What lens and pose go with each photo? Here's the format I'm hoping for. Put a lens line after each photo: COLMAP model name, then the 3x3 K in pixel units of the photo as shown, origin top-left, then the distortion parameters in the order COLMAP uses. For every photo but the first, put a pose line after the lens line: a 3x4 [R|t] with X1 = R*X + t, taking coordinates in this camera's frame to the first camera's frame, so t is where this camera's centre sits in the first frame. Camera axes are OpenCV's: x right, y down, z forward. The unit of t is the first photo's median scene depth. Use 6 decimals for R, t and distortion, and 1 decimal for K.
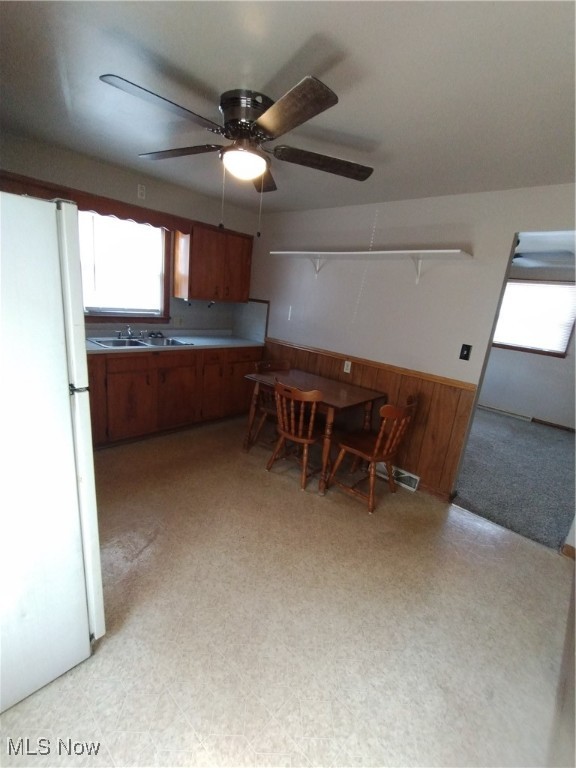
lens RADIAL K [[347.2, 0, 285.4], [0, 347.2, 387.7], [0, 0, 1]] dist [-0.012343, 0.000064]
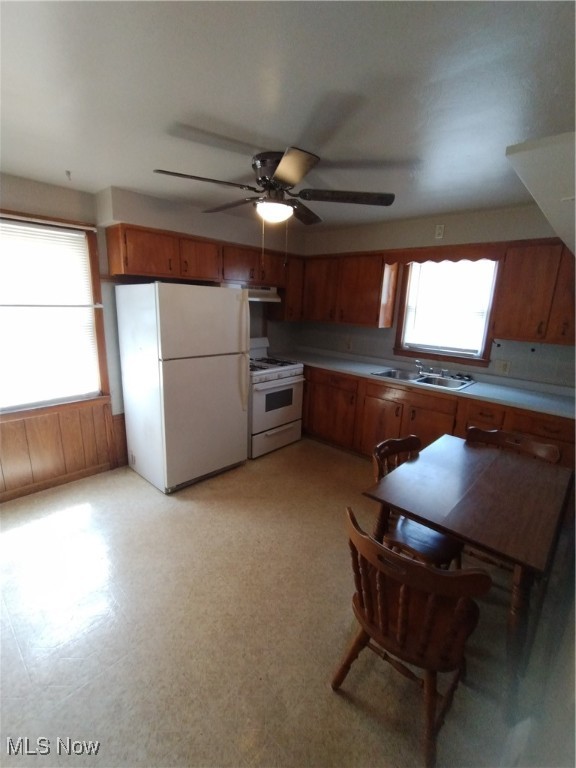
lens RADIAL K [[347.2, 0, 284.6], [0, 347.2, 381.7], [0, 0, 1]] dist [-0.012343, 0.000064]
pose [[-0.007430, 0.112858, -0.993583, 0.572979], [-0.290265, 0.950586, 0.110145, -0.115785], [0.956918, 0.289221, 0.025696, 0.588534]]
